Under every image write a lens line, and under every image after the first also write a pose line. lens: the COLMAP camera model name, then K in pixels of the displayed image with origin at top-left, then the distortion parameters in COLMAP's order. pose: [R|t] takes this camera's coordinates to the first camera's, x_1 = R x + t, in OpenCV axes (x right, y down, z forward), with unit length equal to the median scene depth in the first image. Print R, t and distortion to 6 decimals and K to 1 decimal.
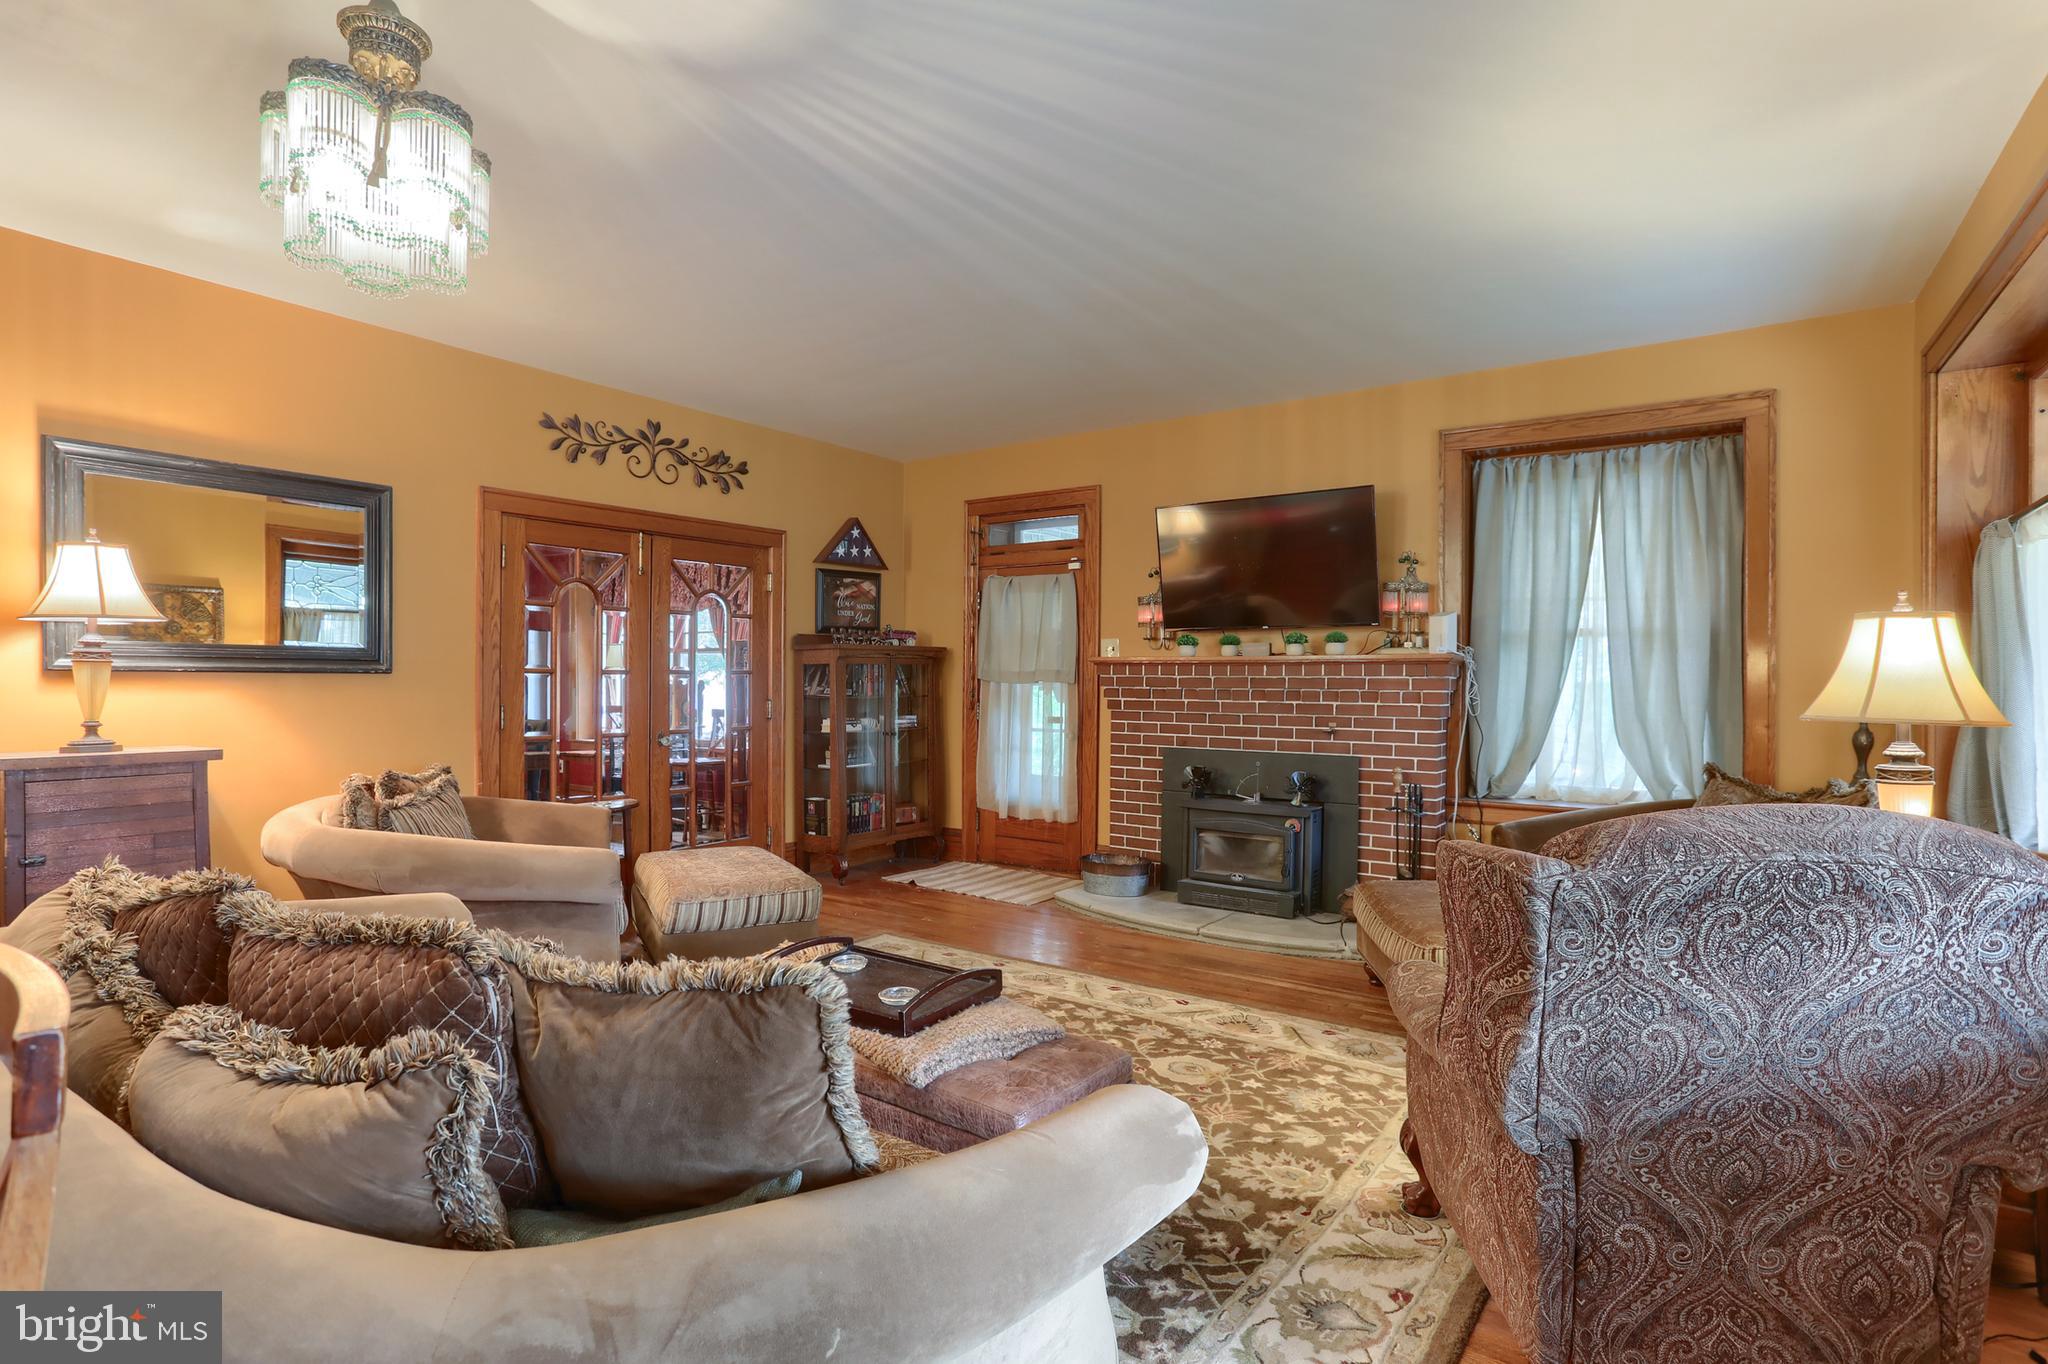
lens RADIAL K [[1010.0, 0, 1022.9], [0, 1010.0, 669.5], [0, 0, 1]] dist [-0.056506, 0.025803]
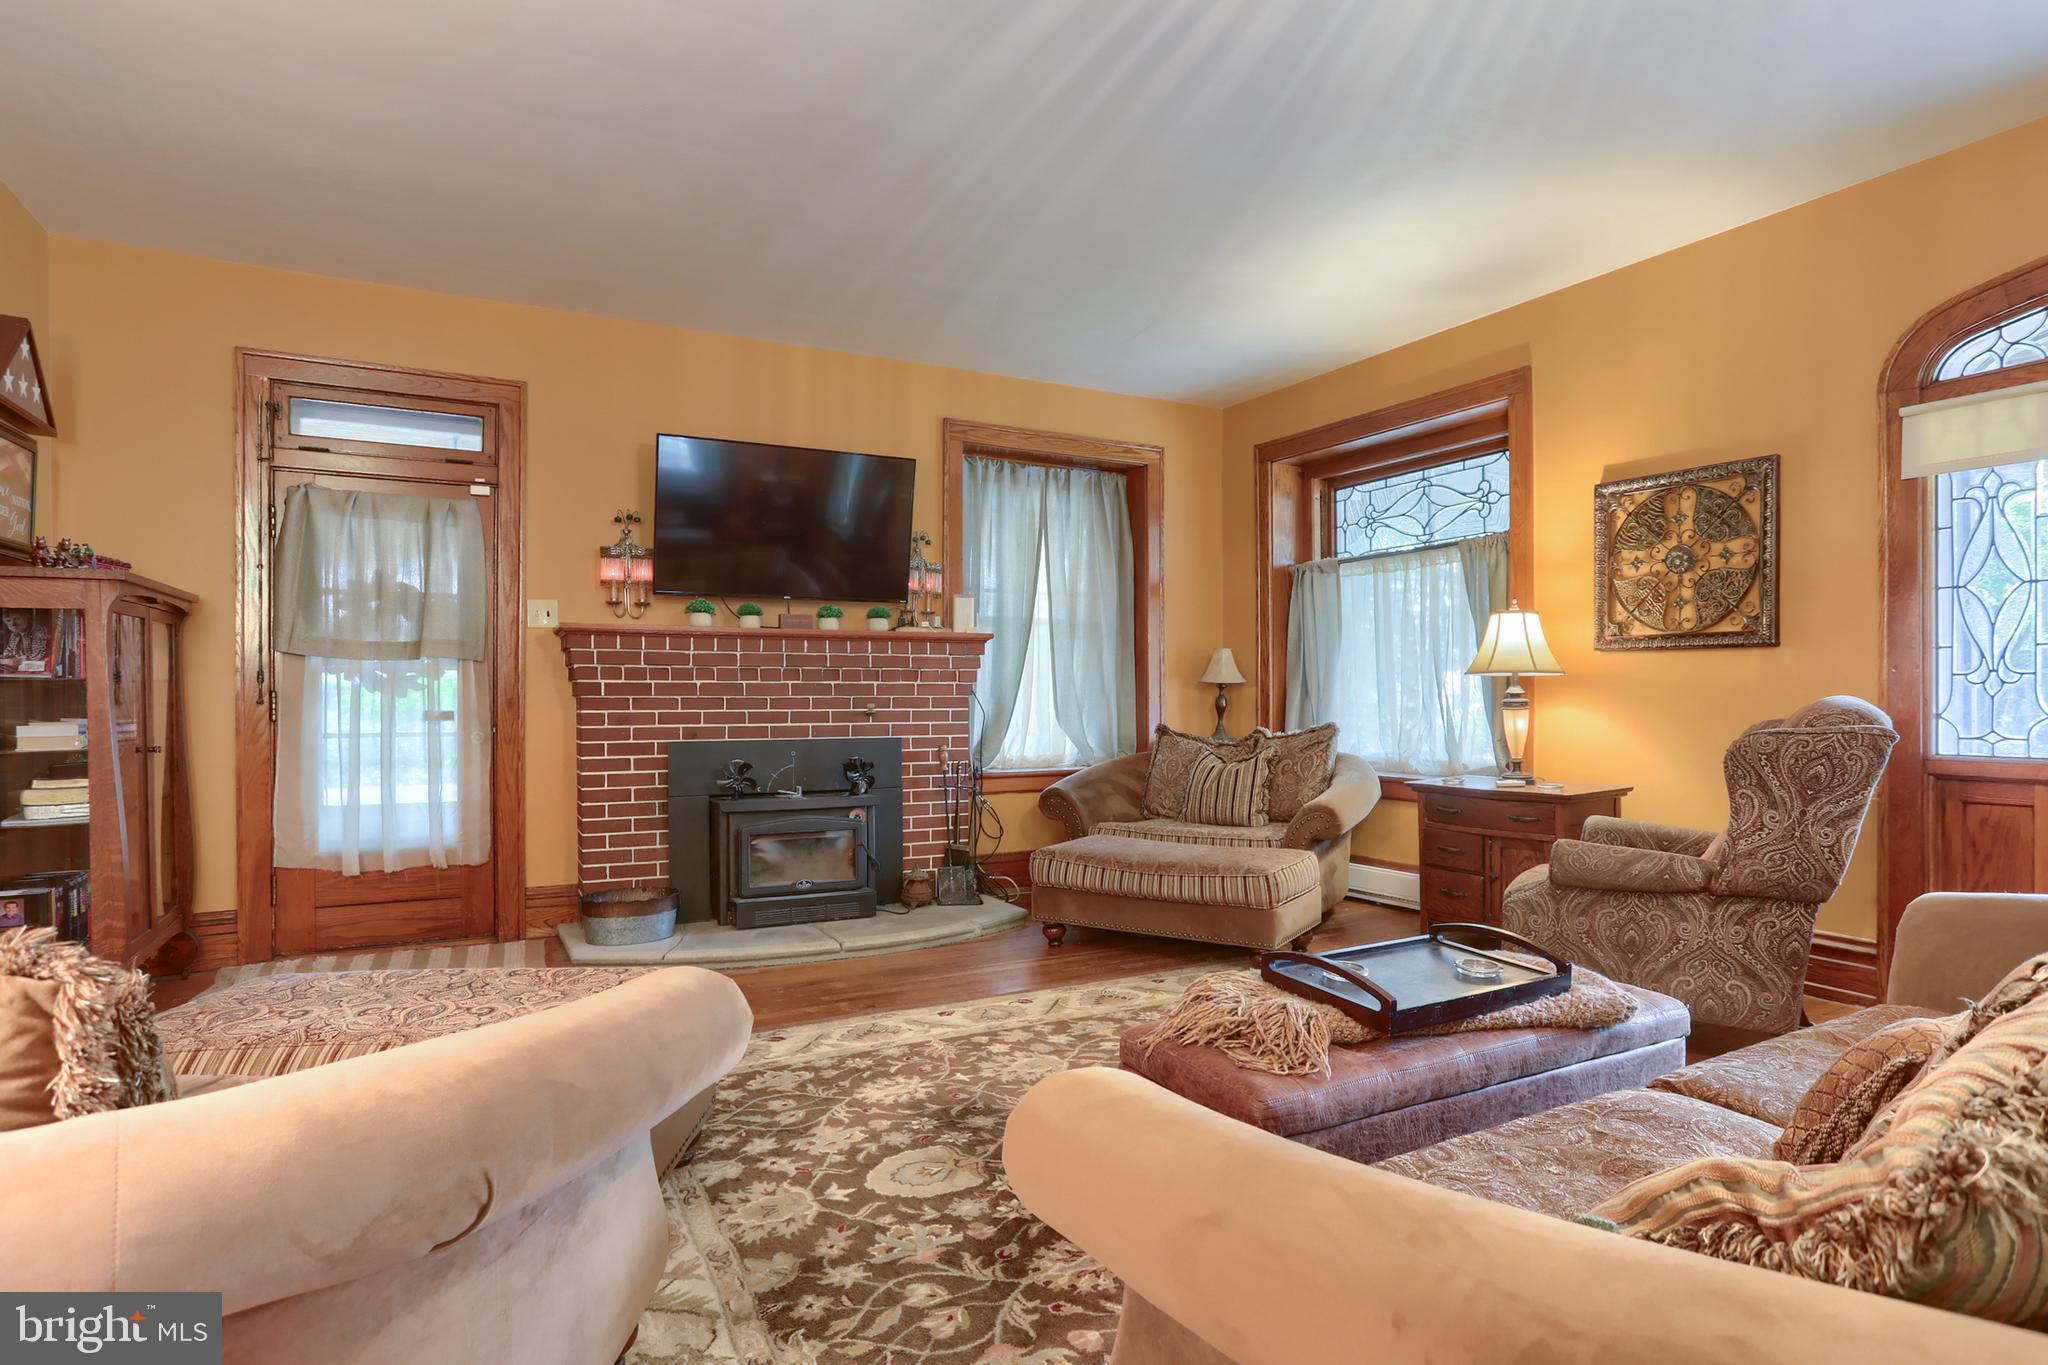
lens RADIAL K [[1059.1, 0, 1015.6], [0, 1059.1, 705.7], [0, 0, 1]] dist [-0.085056, 0.049383]
pose [[0.449282, -0.015650, 0.893253, -0.562528], [-0.004710, 0.999791, 0.019885, 0.038013], [-0.893377, -0.013141, 0.449115, 0.477871]]
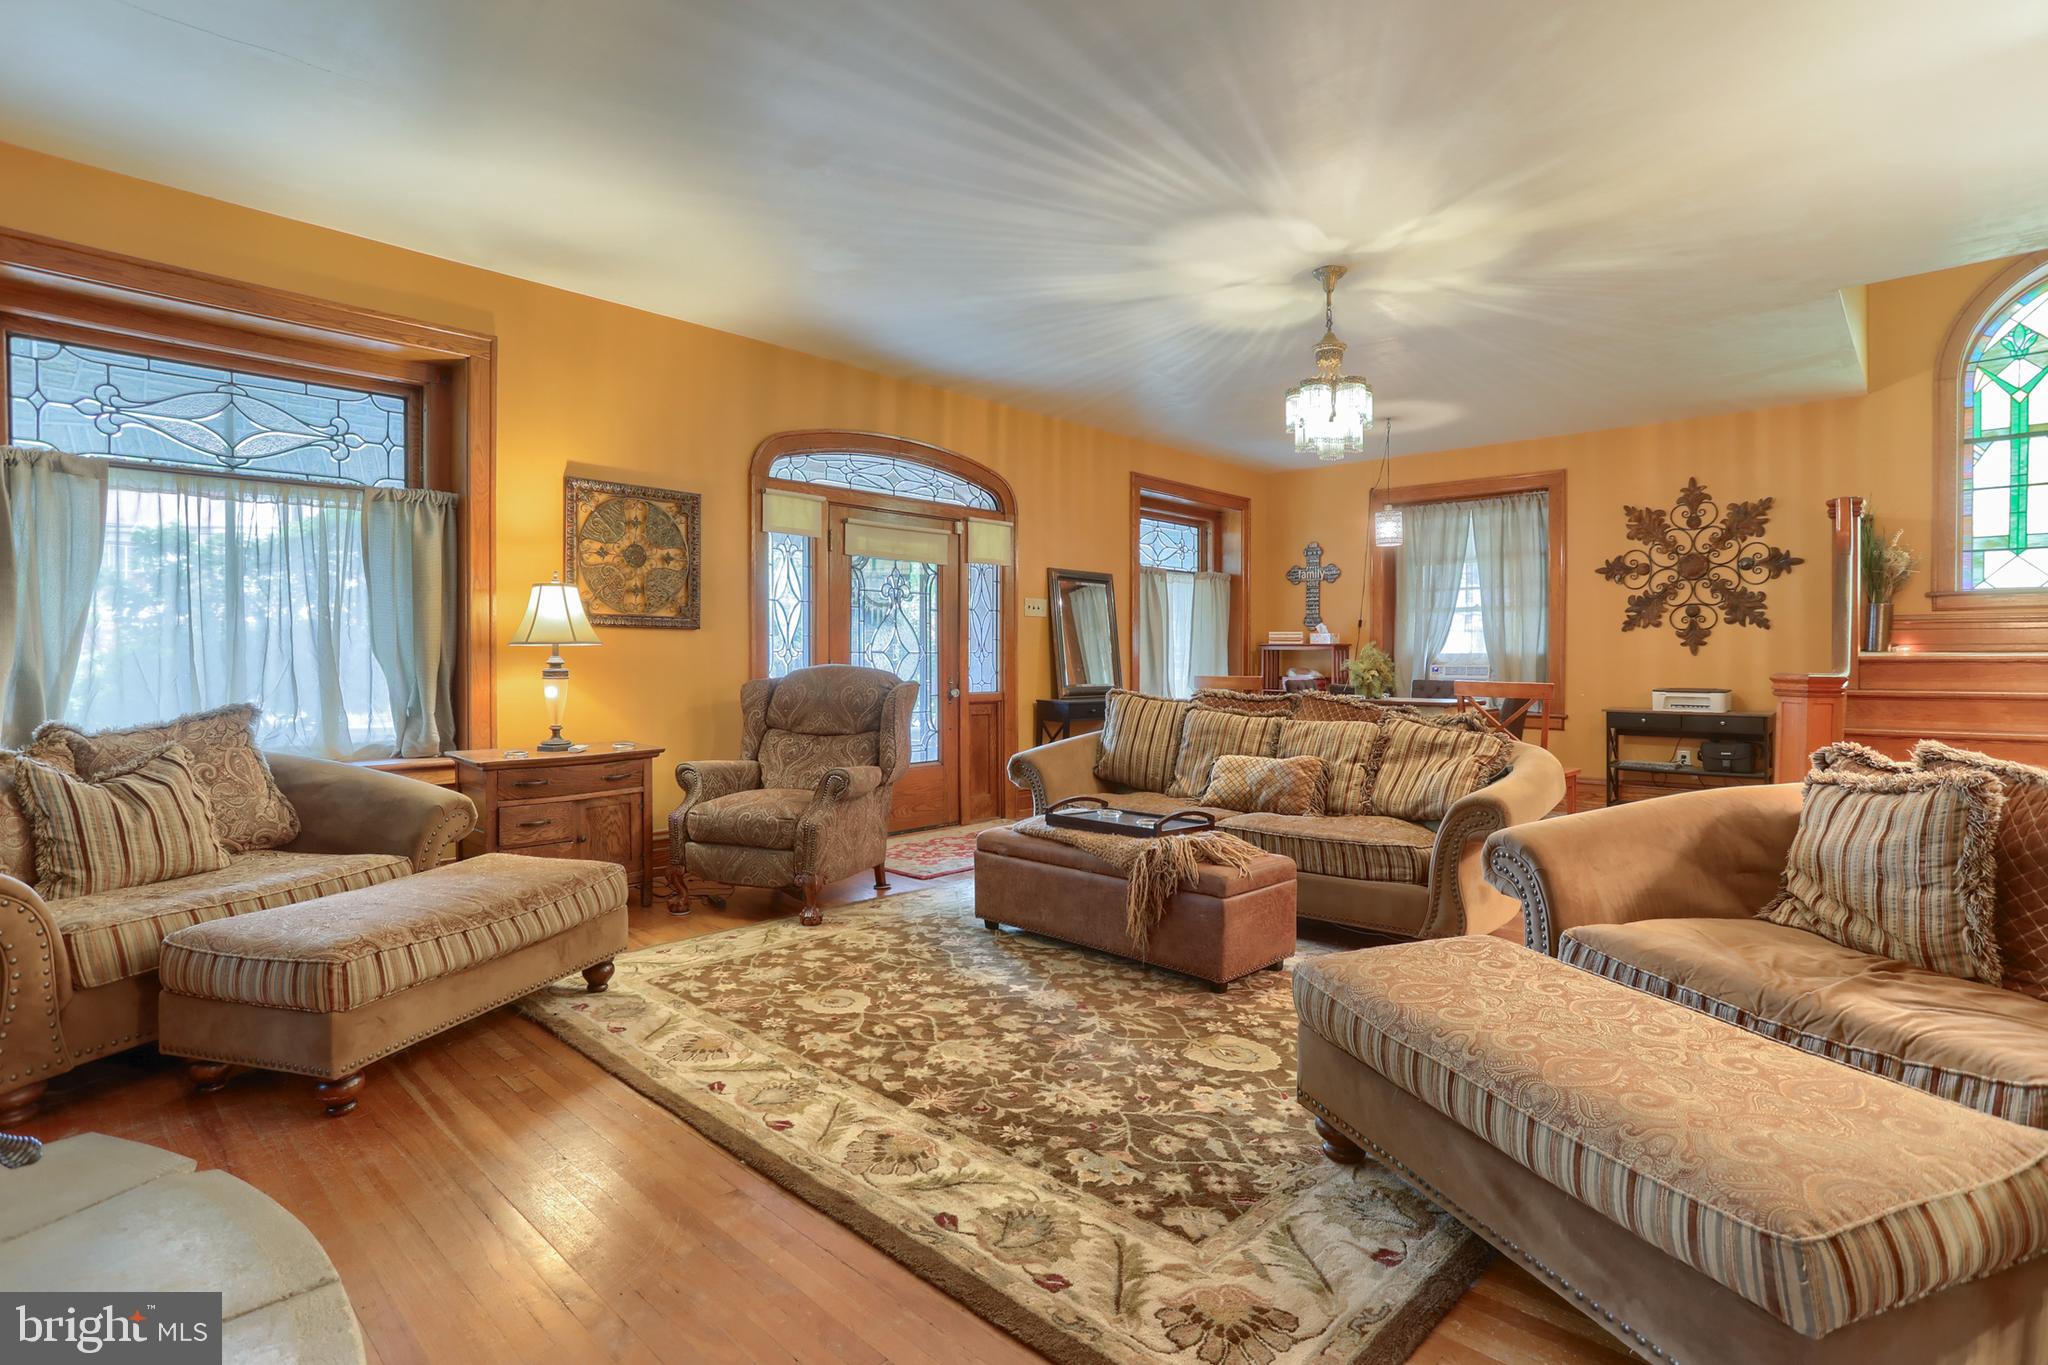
lens RADIAL K [[1010.0, 0, 1022.9], [0, 1010.0, 670.0], [0, 0, 1]] dist [-0.056506, 0.025803]
pose [[-0.988887, -0.007094, 0.148497, -0.111722], [-0.006756, 0.999973, 0.002781, 0.043916], [-0.148513, 0.001747, -0.988909, 1.324388]]
